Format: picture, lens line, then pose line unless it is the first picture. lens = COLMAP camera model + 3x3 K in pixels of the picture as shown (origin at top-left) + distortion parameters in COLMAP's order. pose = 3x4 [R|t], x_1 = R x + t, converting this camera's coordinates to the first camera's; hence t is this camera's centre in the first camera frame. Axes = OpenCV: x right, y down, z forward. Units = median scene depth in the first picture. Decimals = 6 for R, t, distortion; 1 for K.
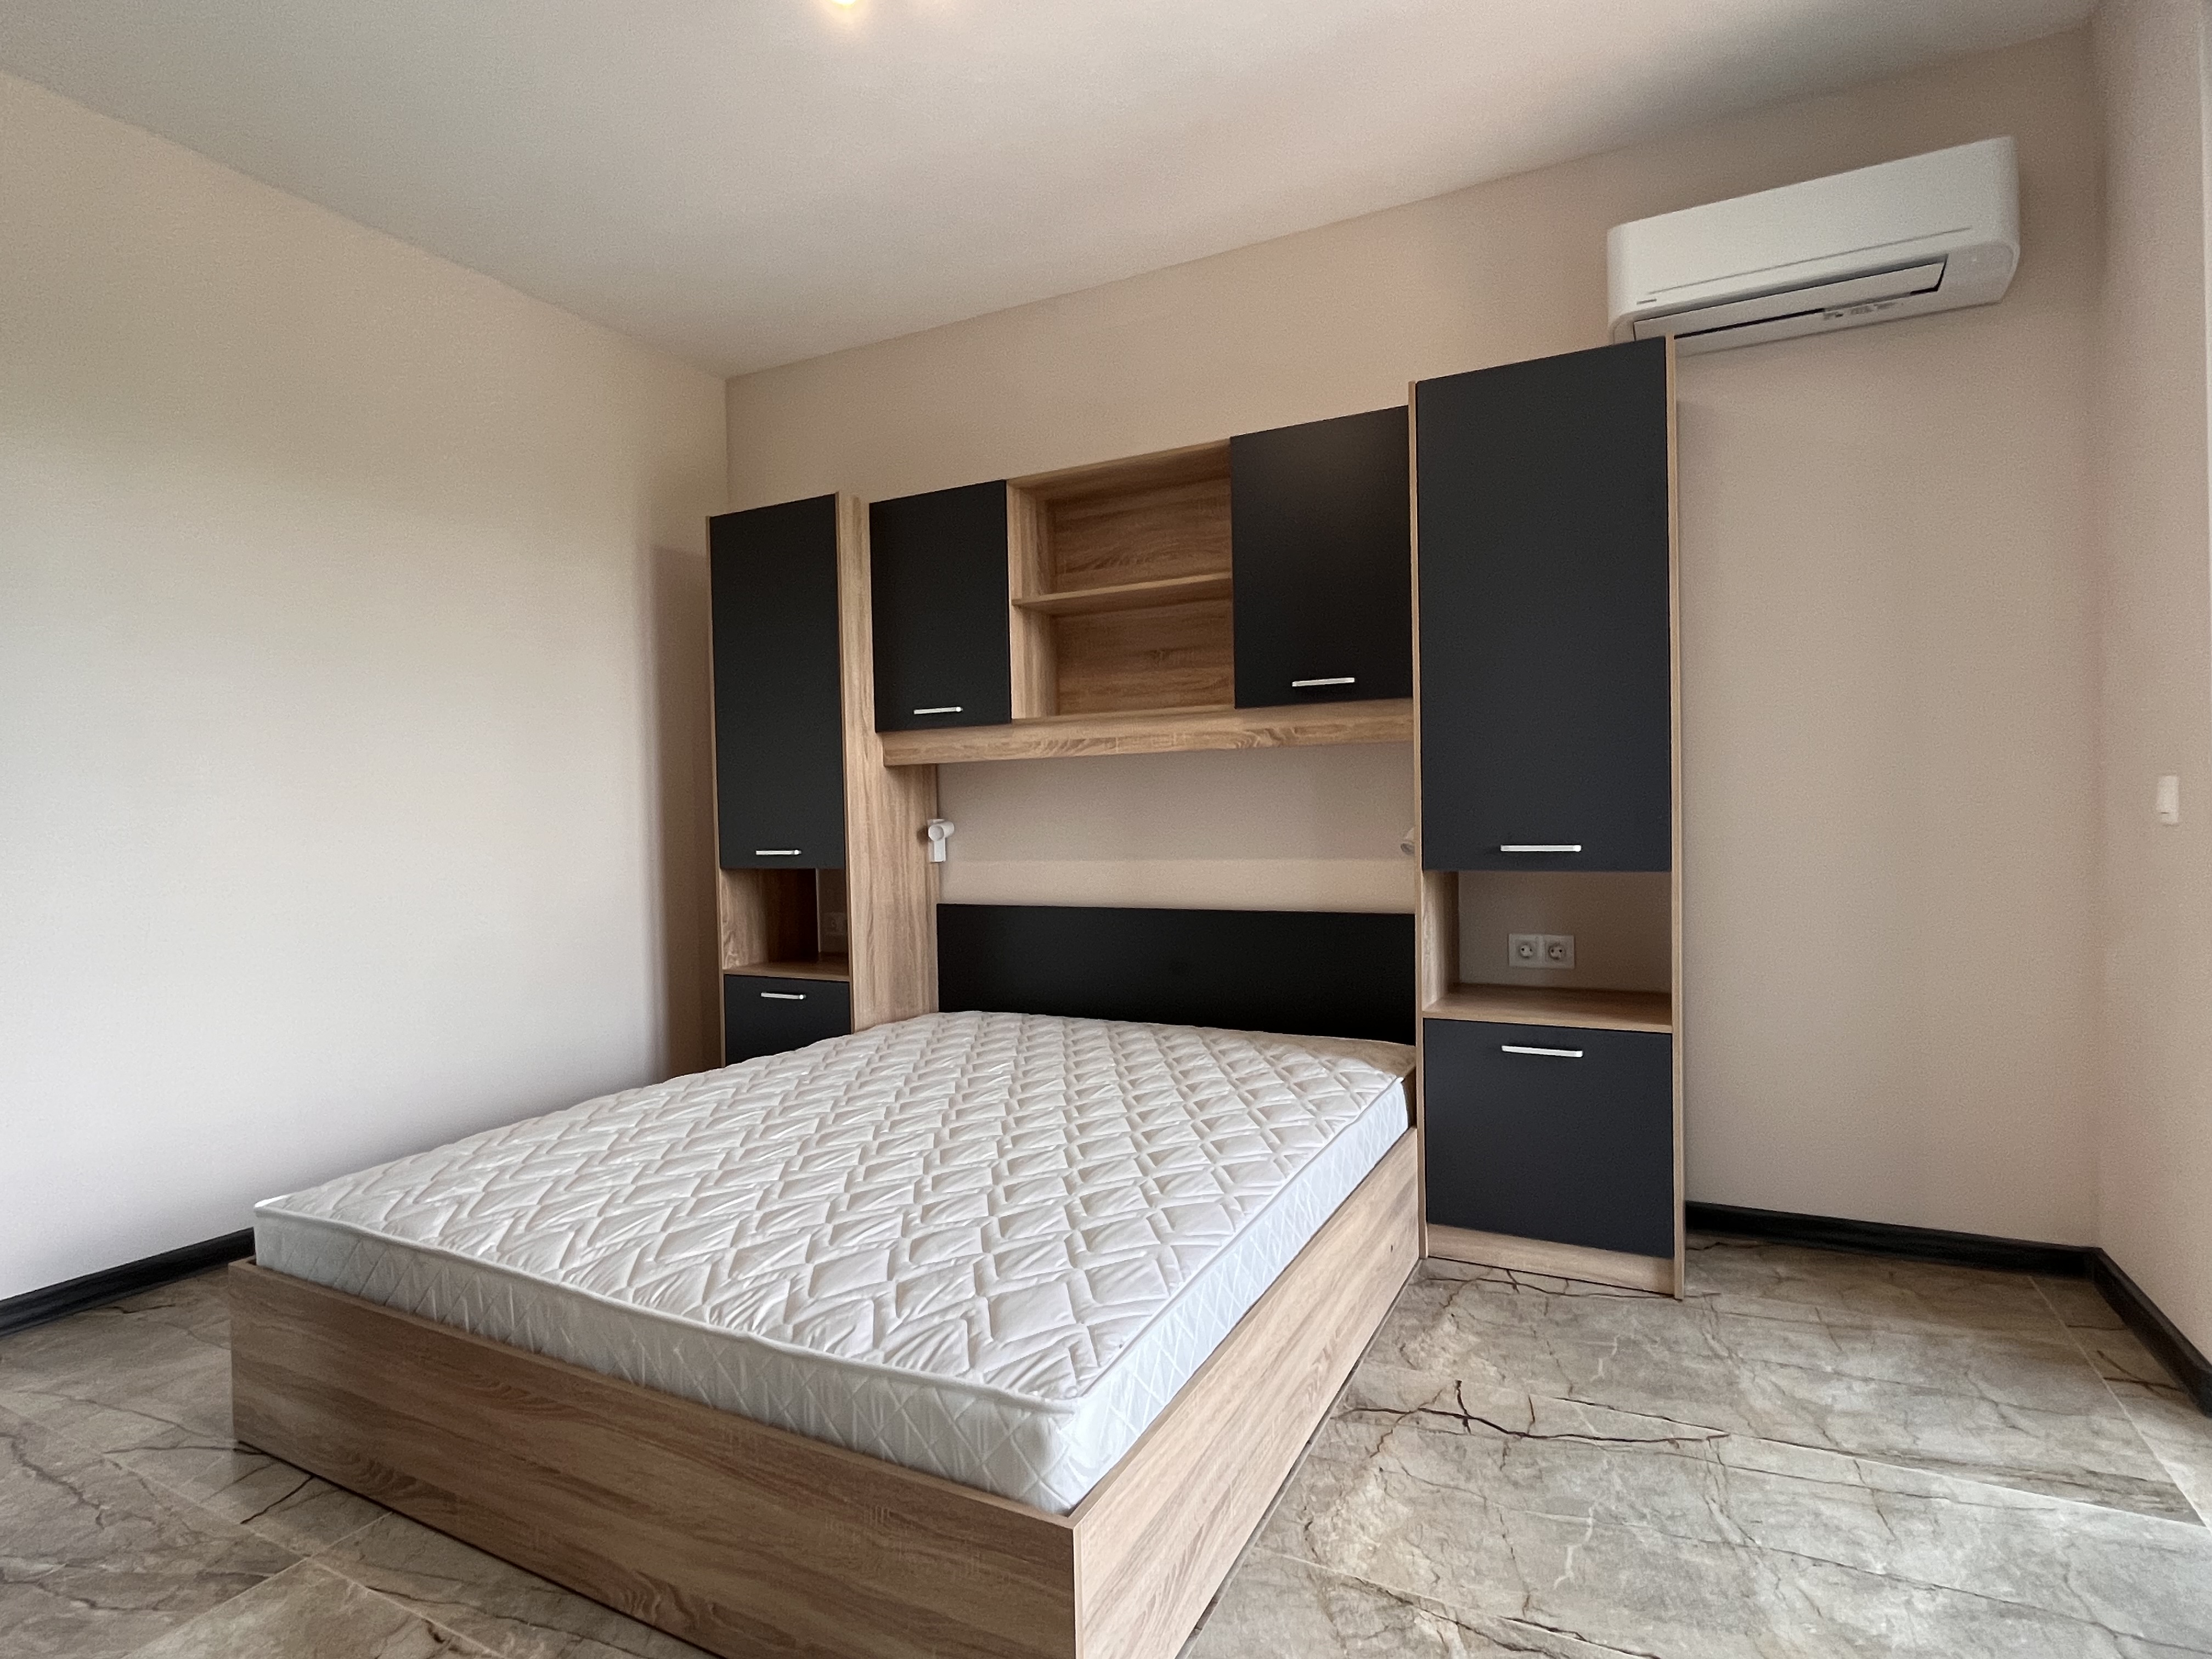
lens RADIAL K [[1124.3, 0, 1107.7], [0, 1124.3, 820.4], [0, 0, 1]] dist [0.001789, 0.000115]
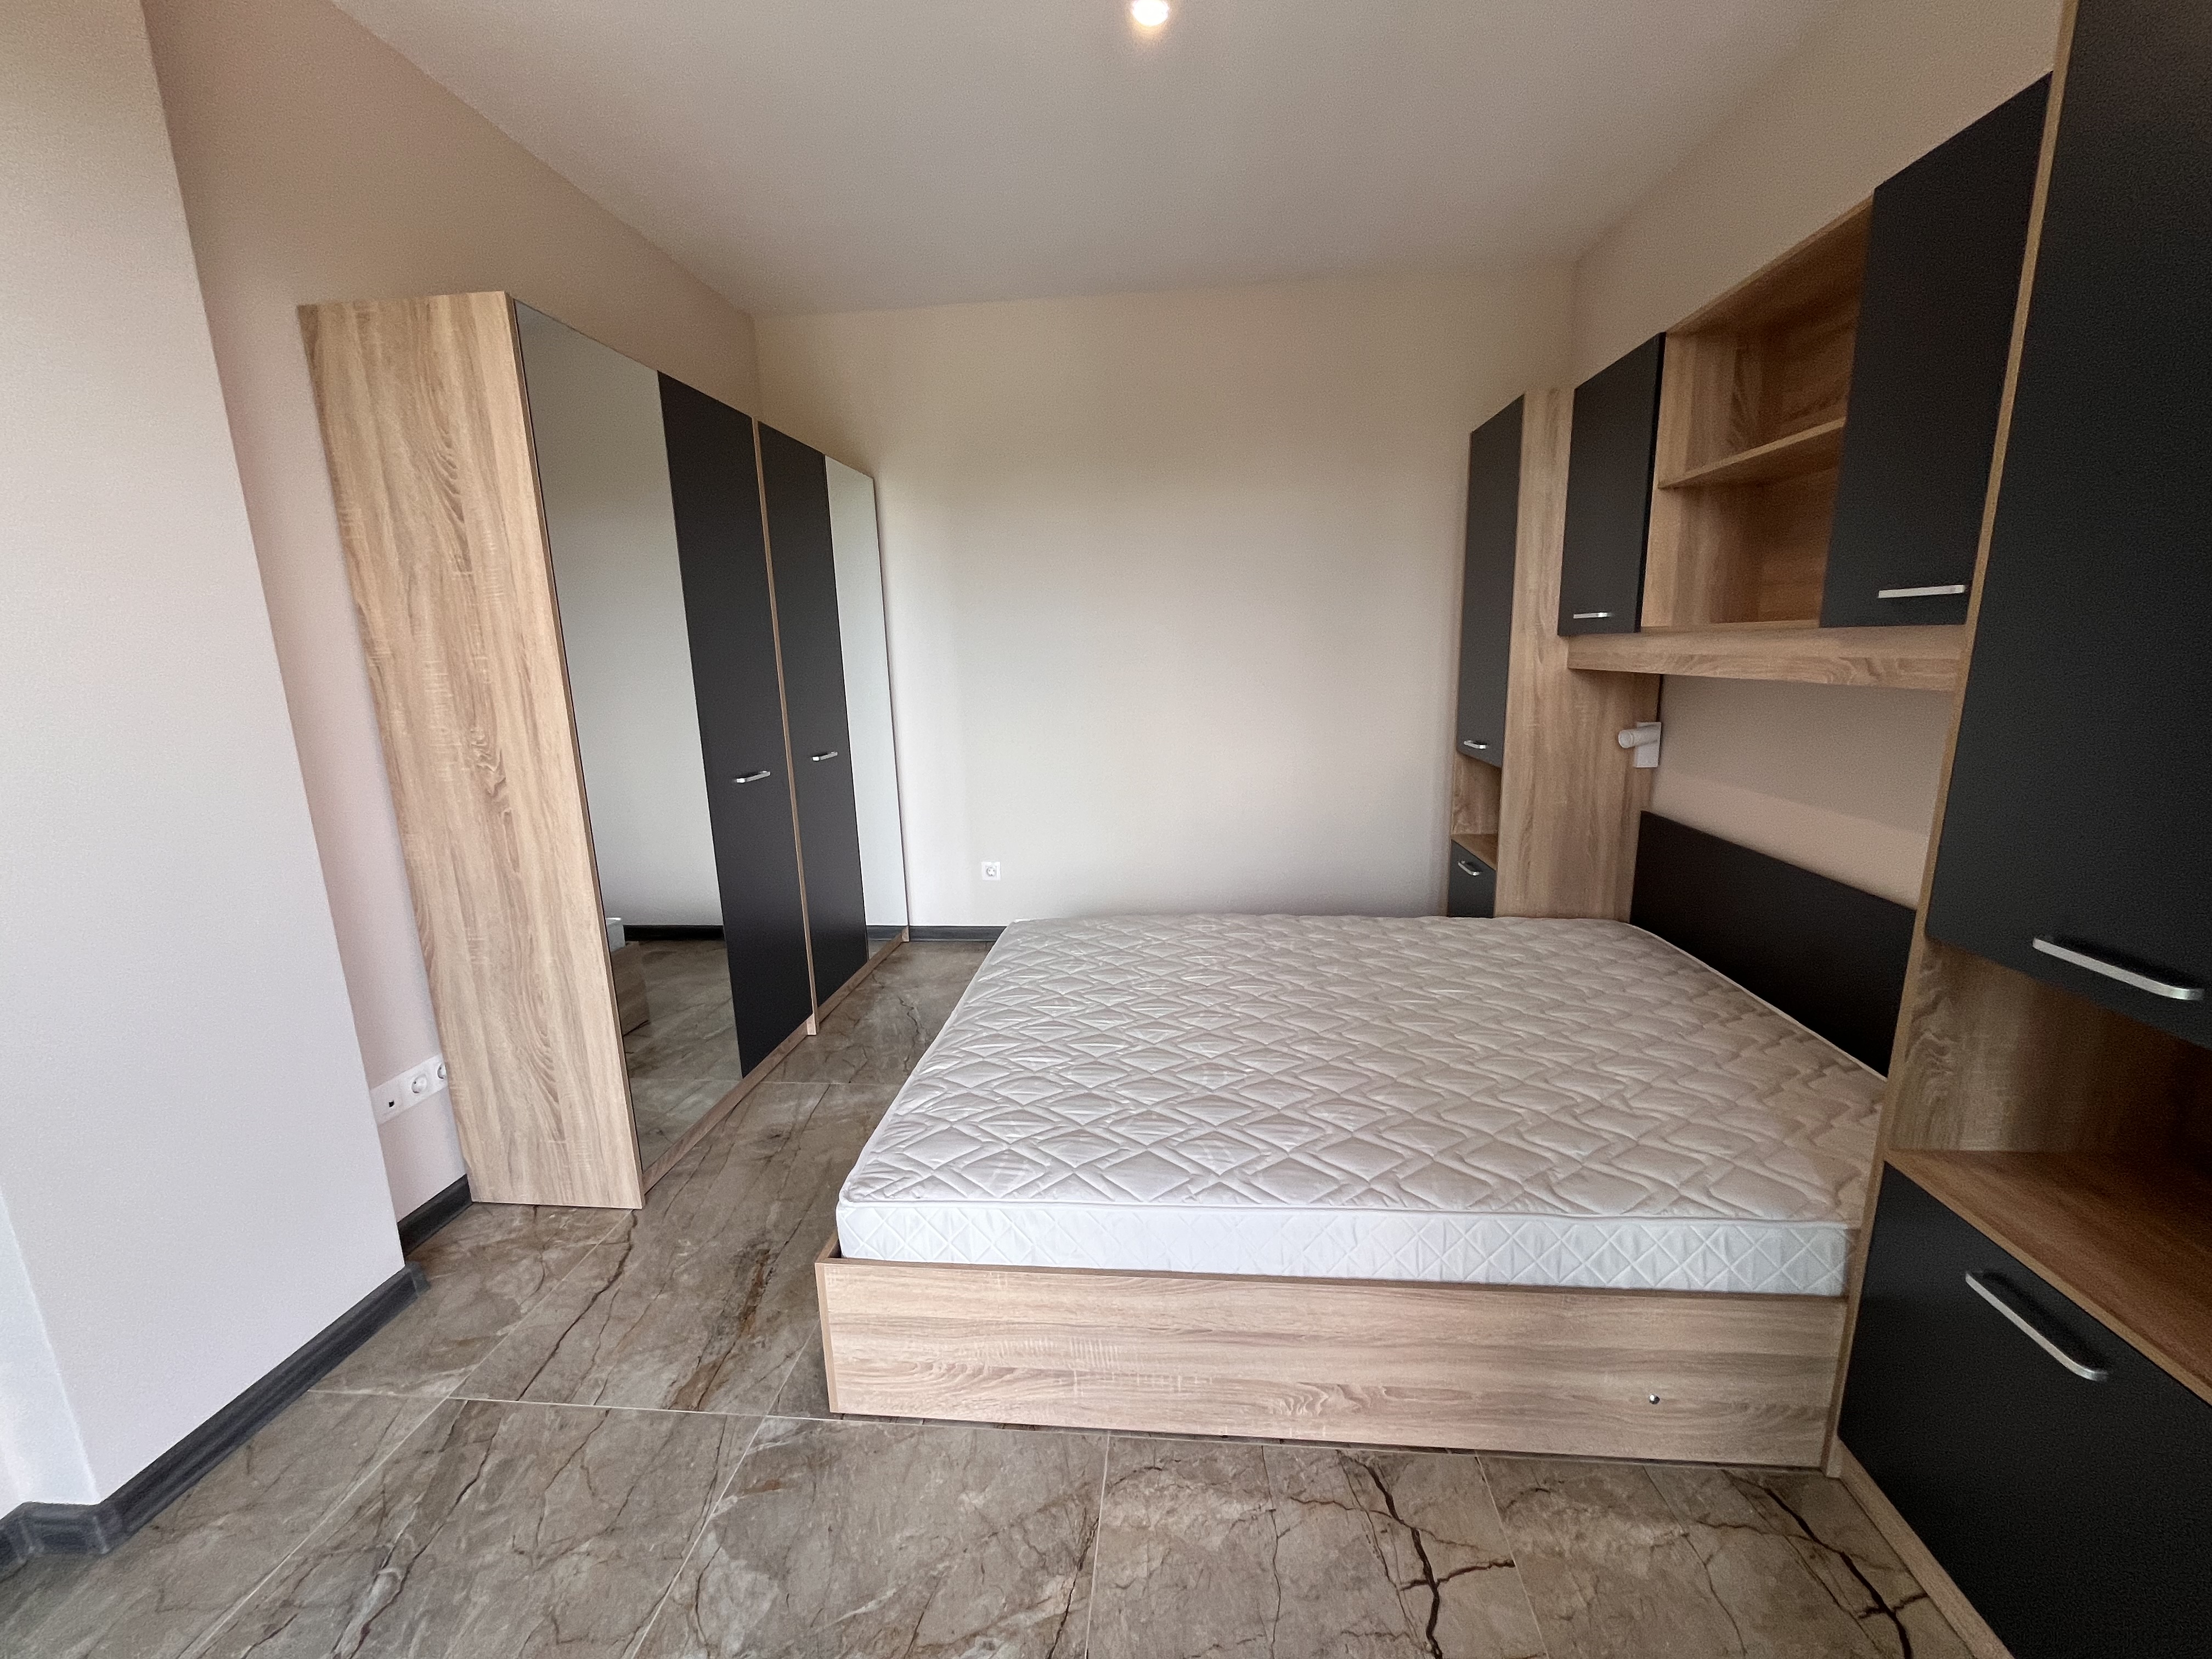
lens RADIAL K [[899.4, 0, 1120.0], [0, 899.4, 825.8], [0, 0, 1]] dist [-0.001470, 0.000456]
pose [[0.383913, 0.191823, -0.903225, 0.471710], [0.011871, 0.977077, 0.212554, -0.103223], [0.923293, -0.092324, 0.372835, 0.387241]]
